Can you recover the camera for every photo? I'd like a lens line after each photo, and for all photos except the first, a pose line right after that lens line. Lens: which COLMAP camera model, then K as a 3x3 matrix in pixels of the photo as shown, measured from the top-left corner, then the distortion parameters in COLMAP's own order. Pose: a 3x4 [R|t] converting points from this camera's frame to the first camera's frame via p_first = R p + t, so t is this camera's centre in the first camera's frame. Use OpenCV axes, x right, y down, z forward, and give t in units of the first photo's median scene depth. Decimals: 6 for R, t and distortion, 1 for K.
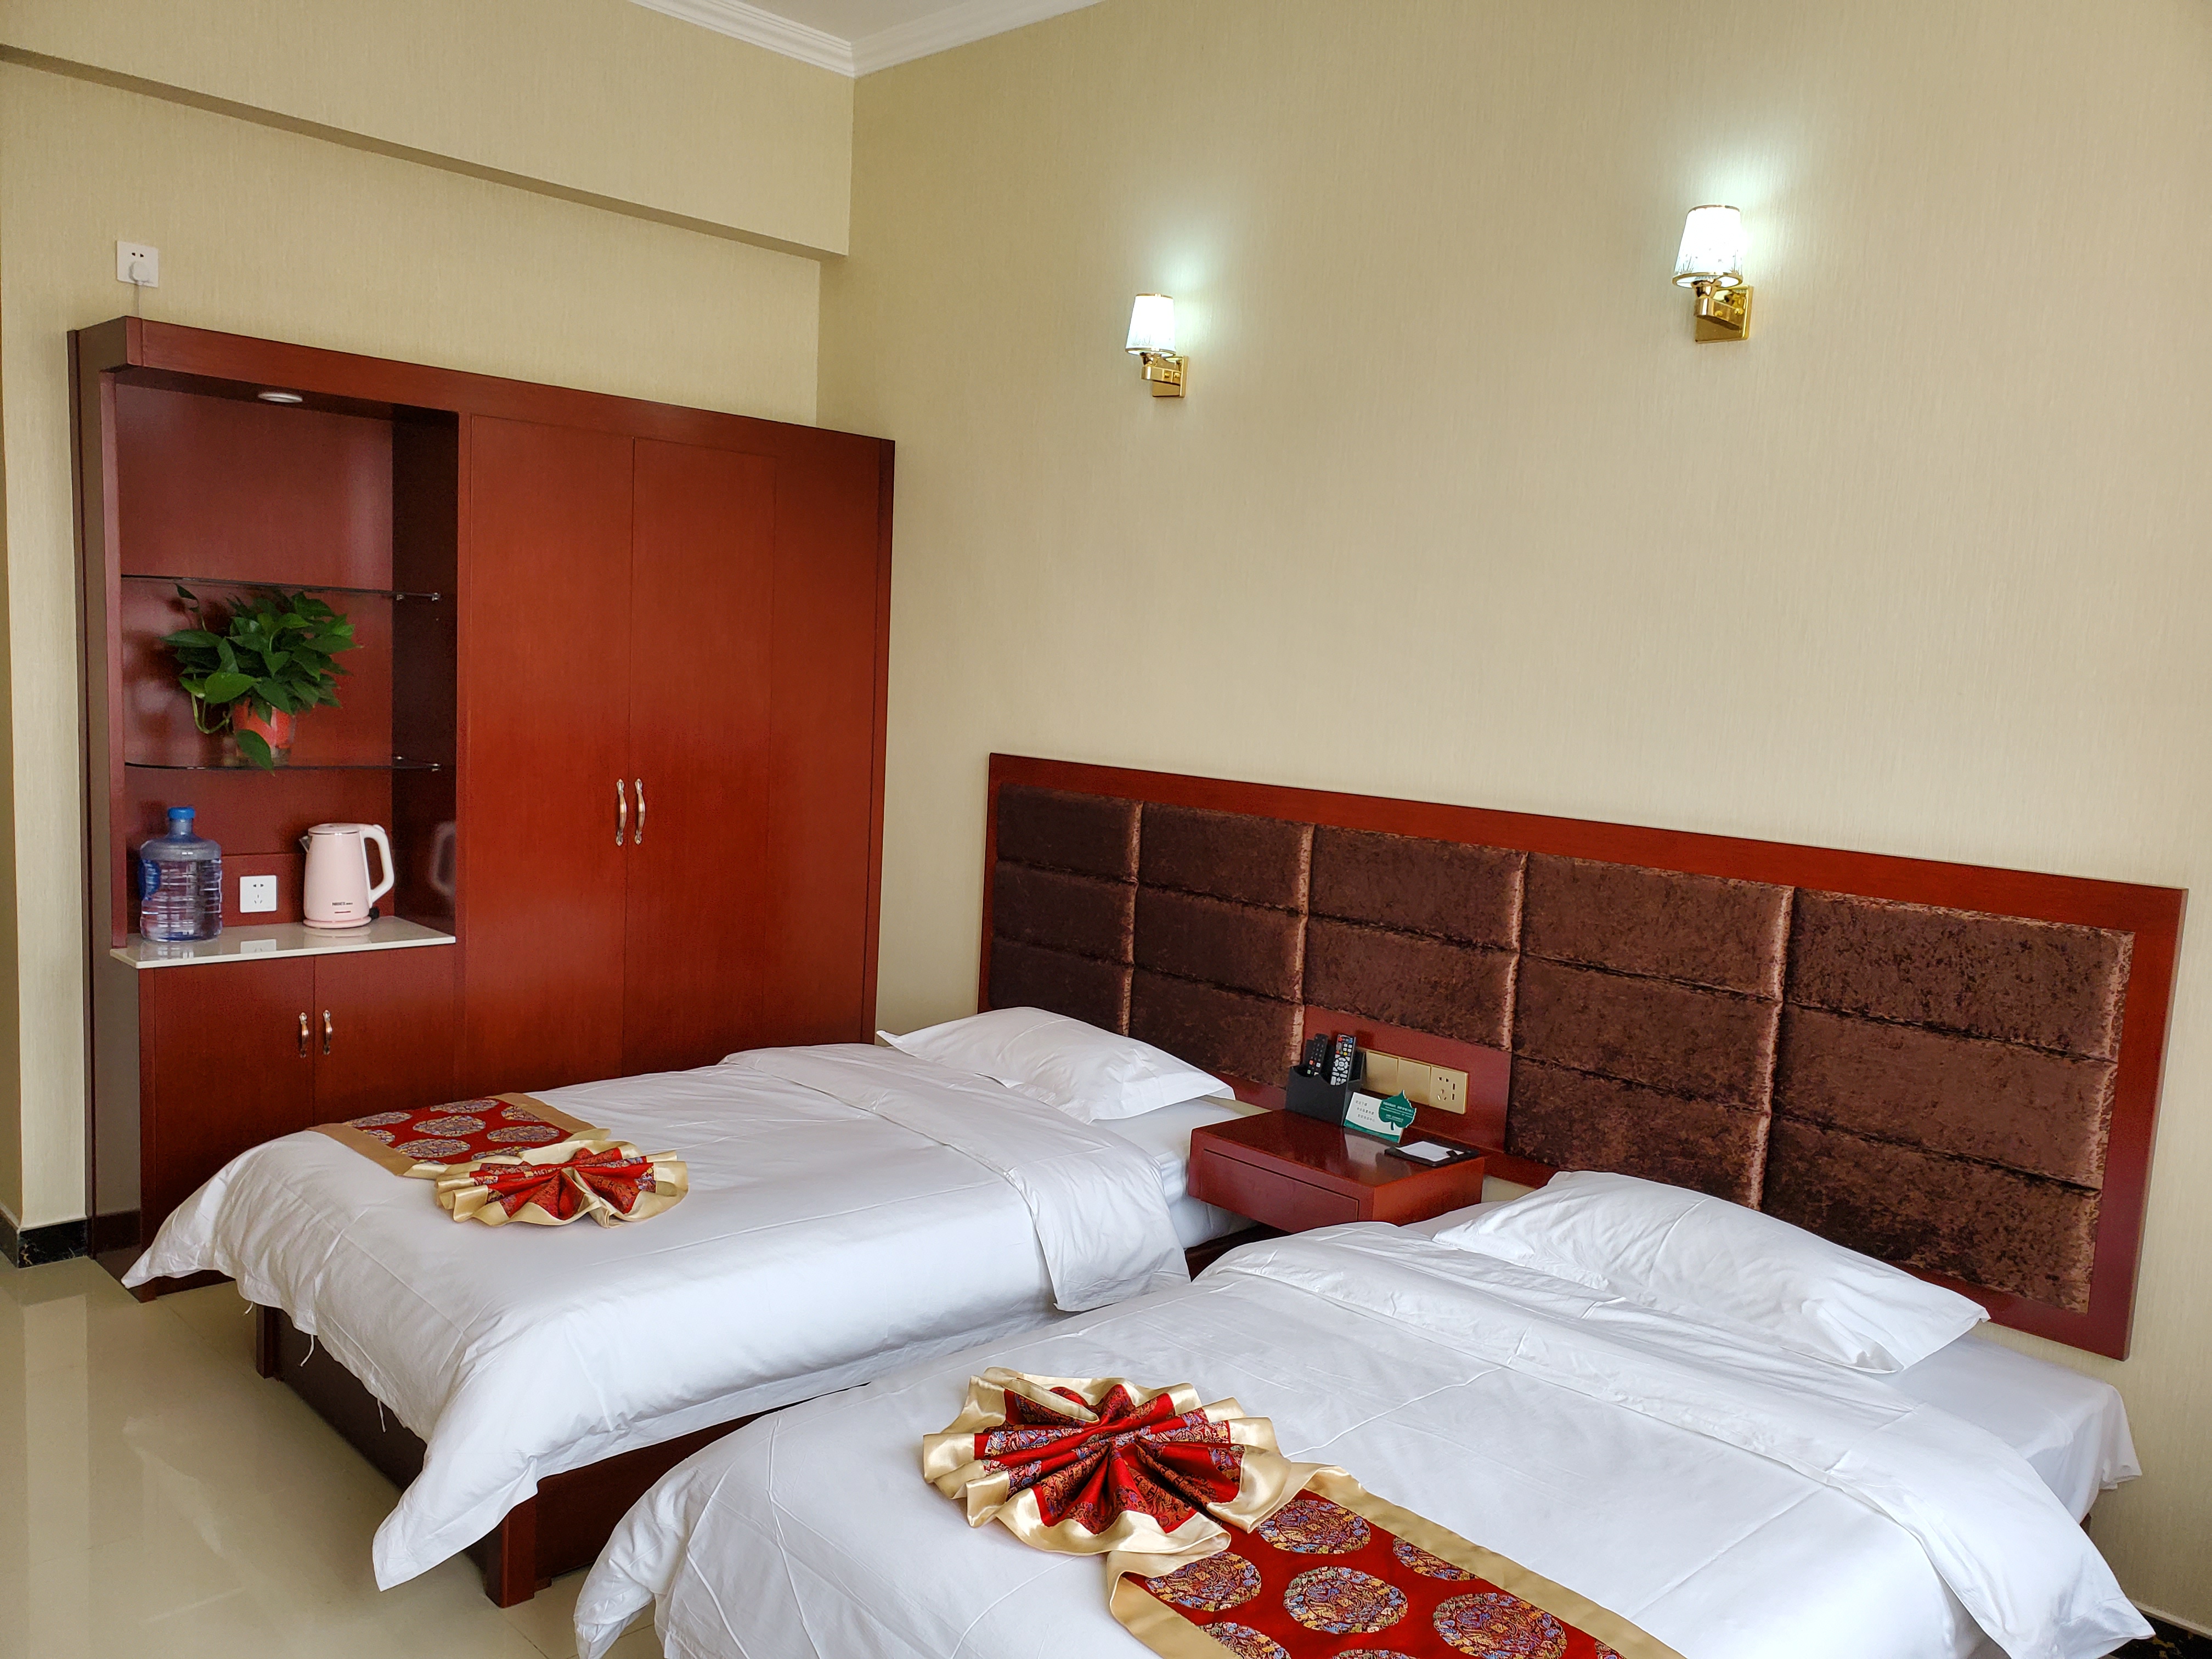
lens RADIAL K [[1684.2, 0, 1108.1], [0, 1684.2, 835.9], [0, 0, 1]] dist [-0.008259, -0.004475]
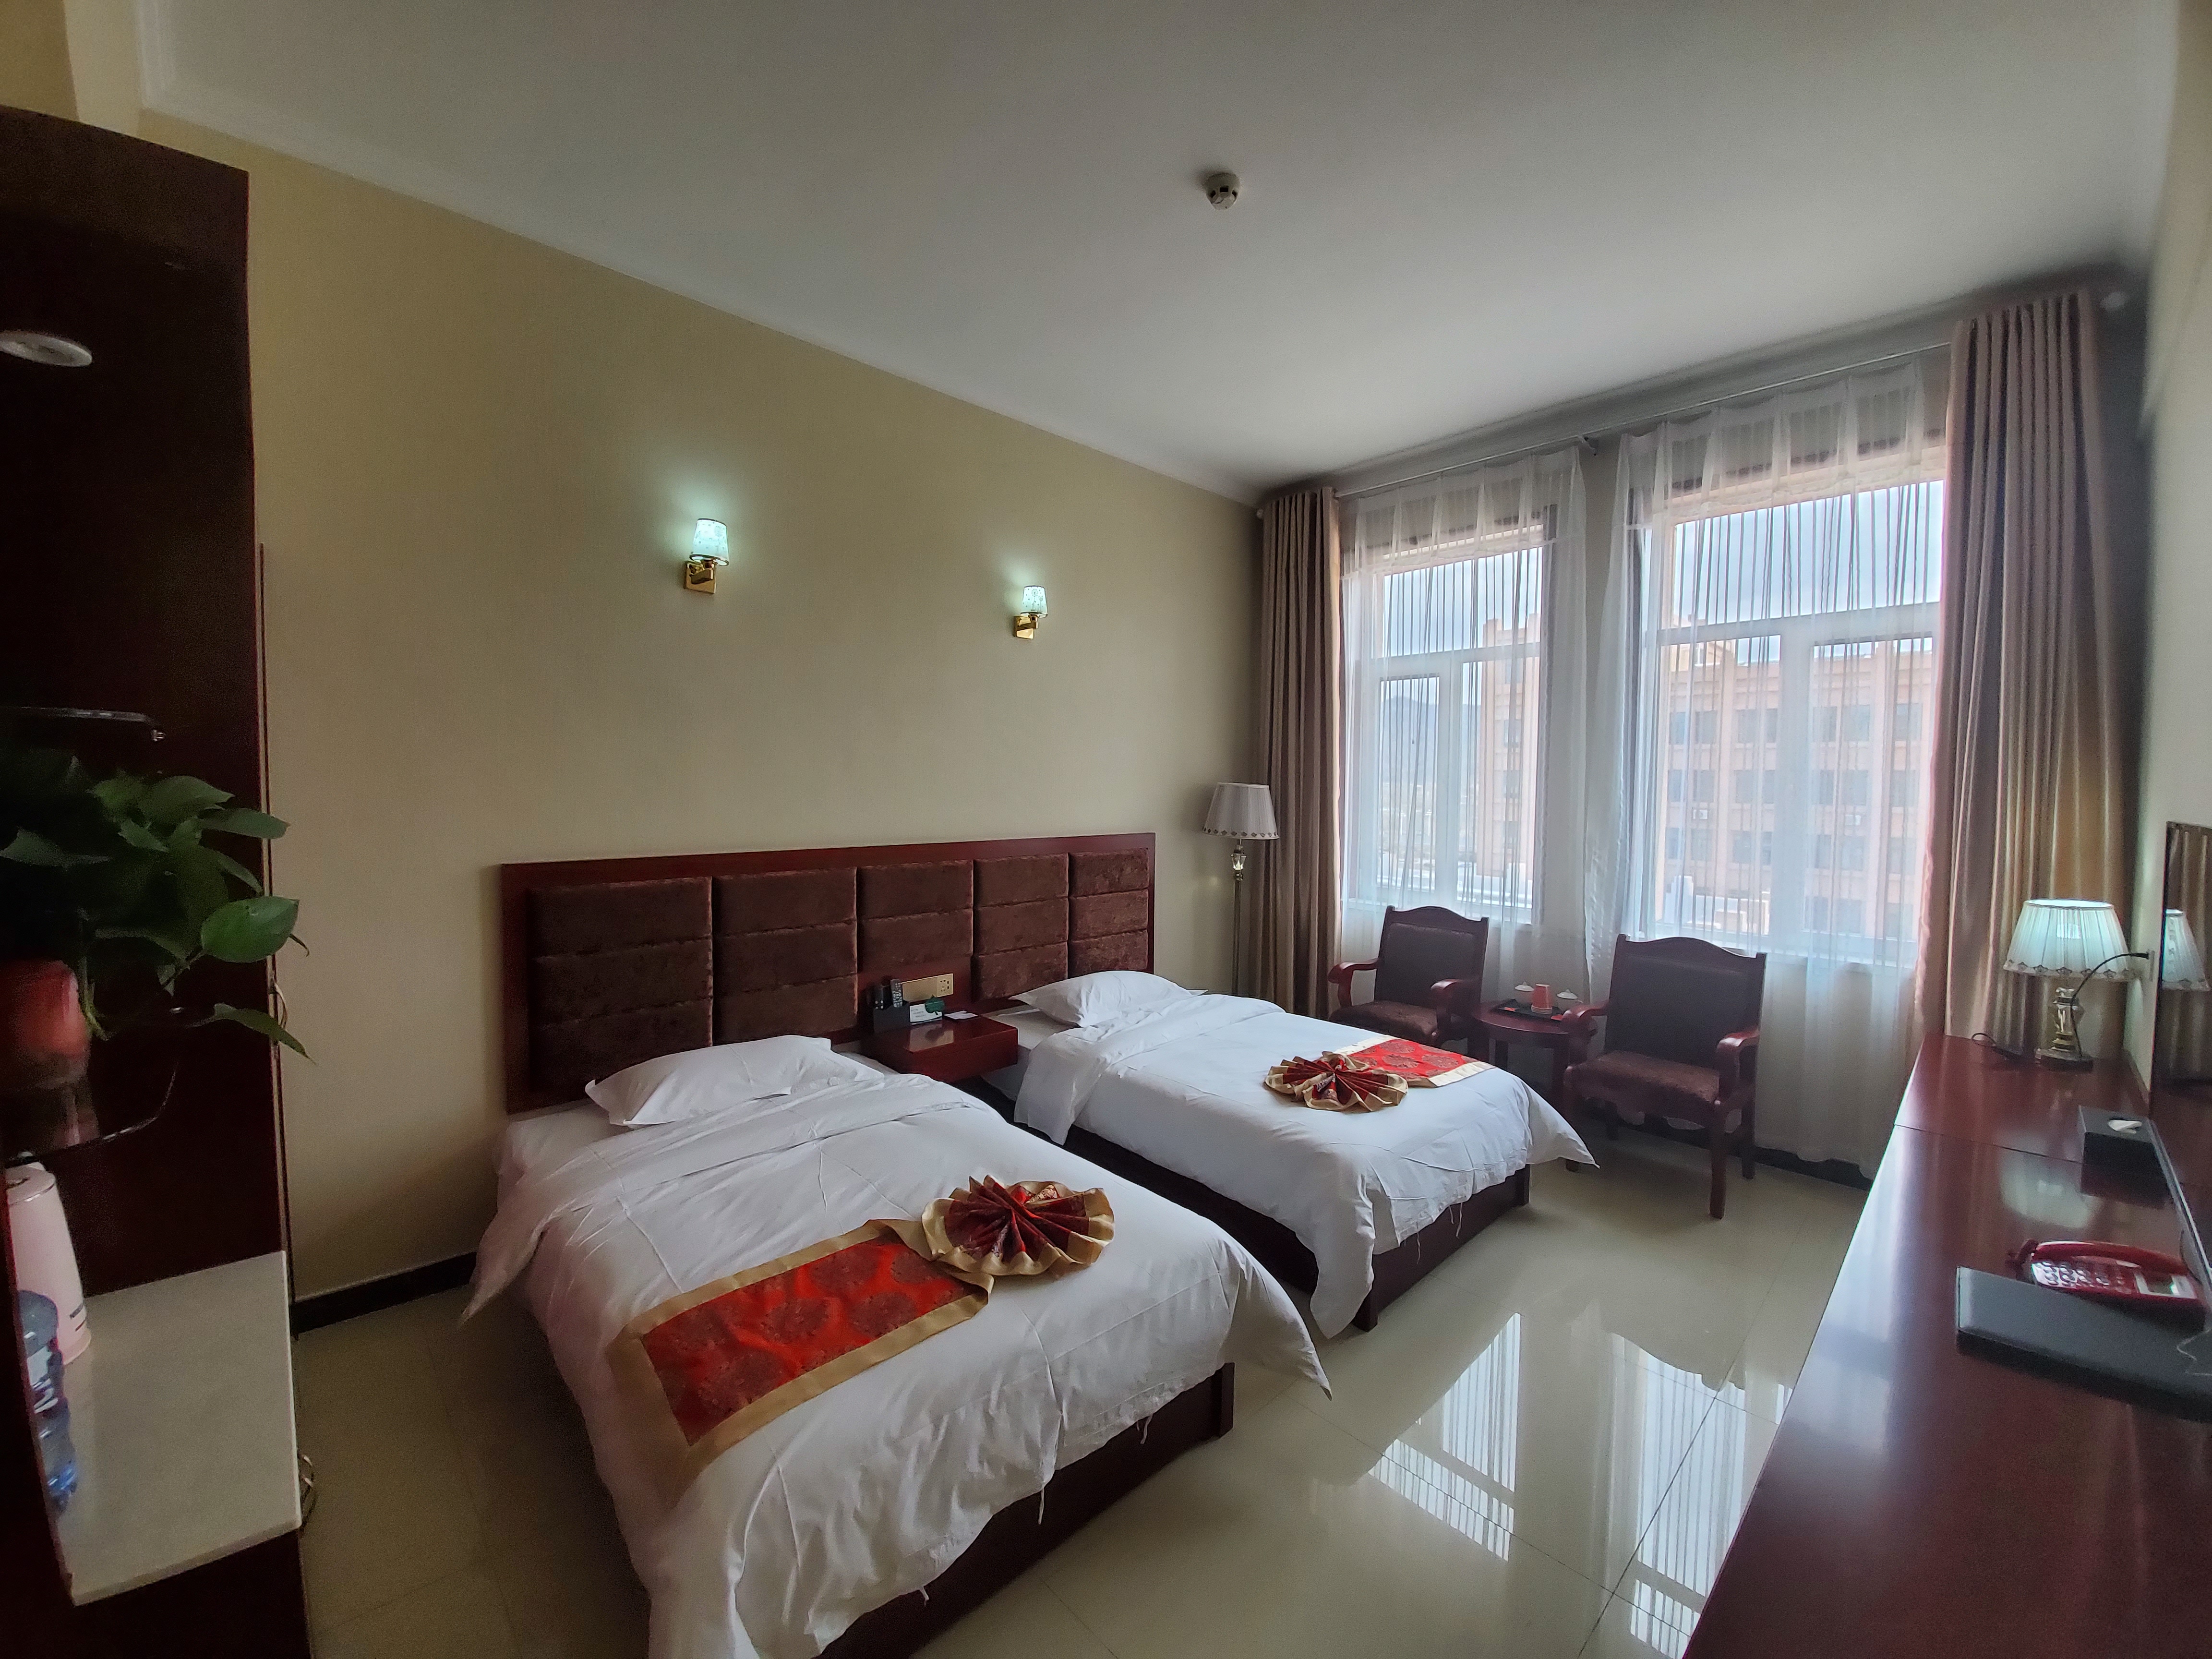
lens RADIAL K [[887.3, 0, 1105.0], [0, 887.3, 815.8], [0, 0, 1]] dist [0.004004, 0.000247]
pose [[0.008004, -0.094162, 0.995525, -0.807253], [0.088940, 0.991678, 0.093083, -0.126407], [-0.996005, 0.087797, 0.016312, 0.763127]]
